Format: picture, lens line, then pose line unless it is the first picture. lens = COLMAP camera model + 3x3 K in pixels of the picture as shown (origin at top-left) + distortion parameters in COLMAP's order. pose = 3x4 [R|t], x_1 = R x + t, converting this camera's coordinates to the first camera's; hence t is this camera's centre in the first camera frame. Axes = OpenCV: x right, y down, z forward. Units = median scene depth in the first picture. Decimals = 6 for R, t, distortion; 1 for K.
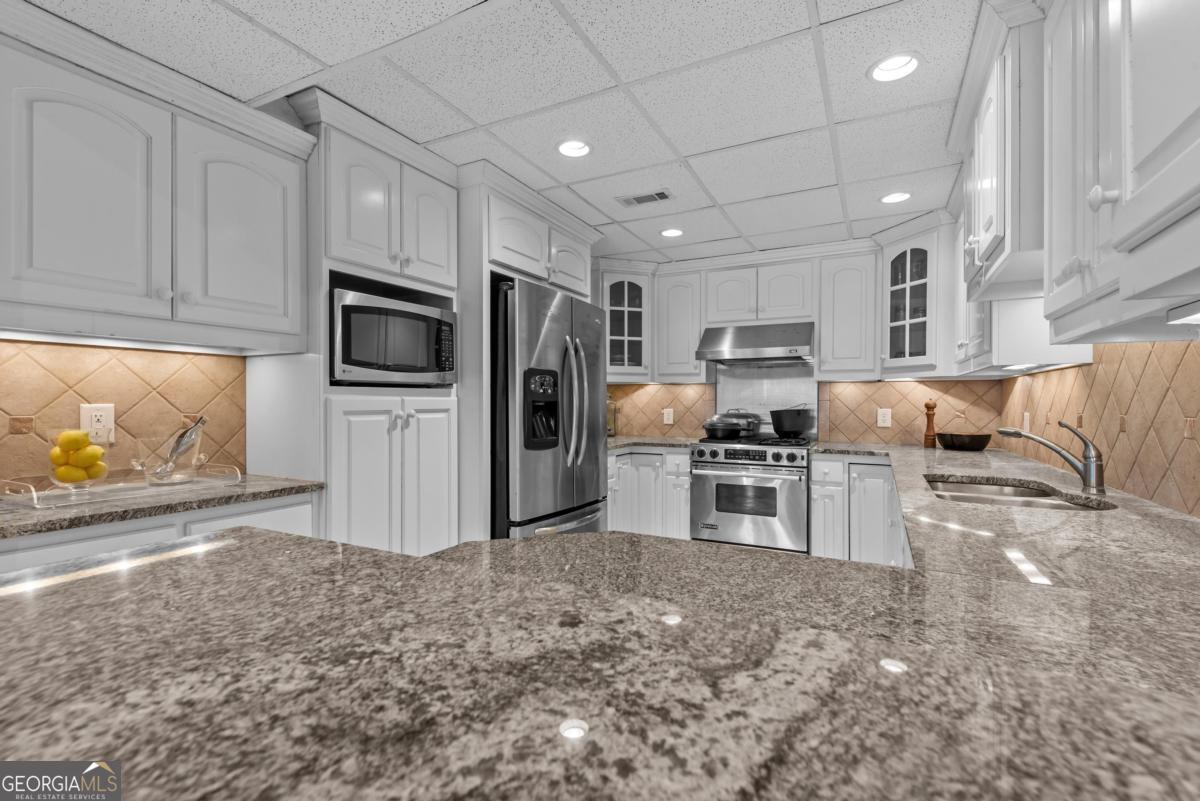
lens RADIAL K [[534.5, 0, 600.6], [0, 534.5, 400.4], [0, 0, 1]] dist [0.003626, -0.000728]
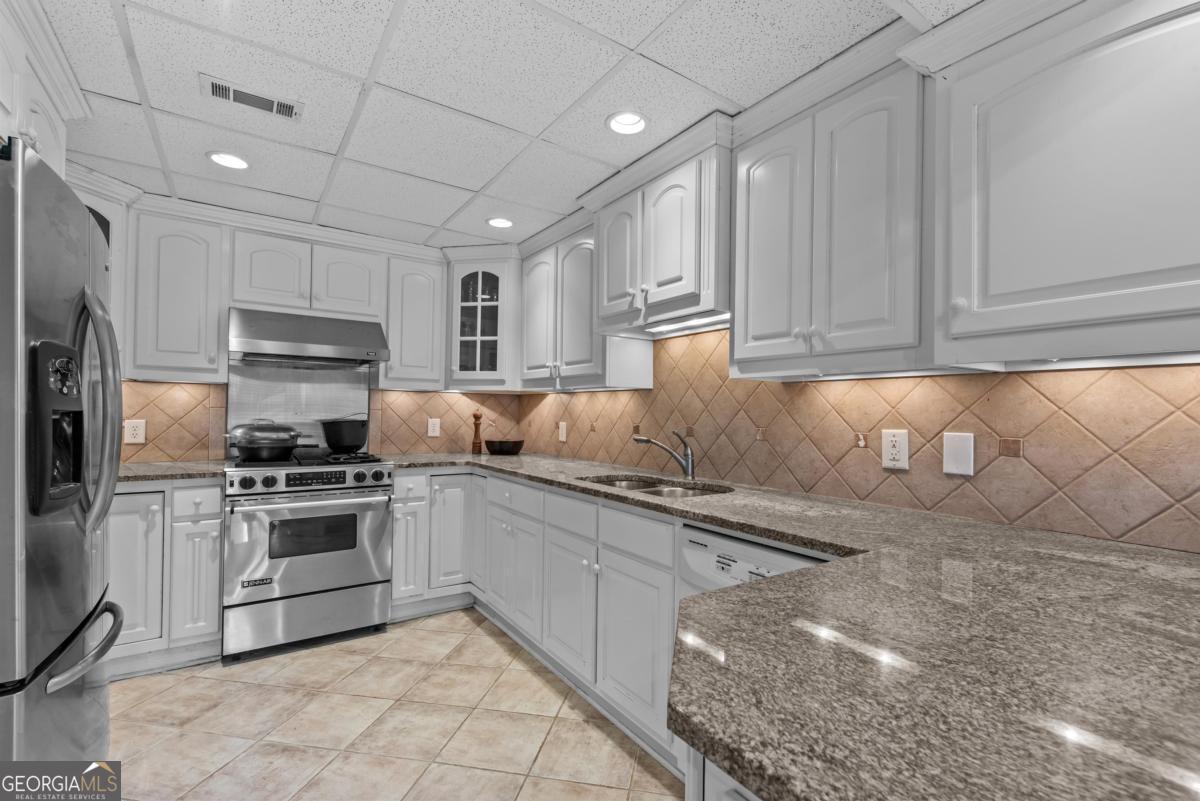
lens RADIAL K [[534.5, 0, 599.2], [0, 534.5, 407.5], [0, 0, 1]] dist [0.003626, -0.000728]
pose [[0.467832, 0.011610, 0.883741, -0.243250], [-0.015360, 0.999870, -0.005005, -0.005962], [-0.883684, -0.011233, 0.467950, 0.267921]]
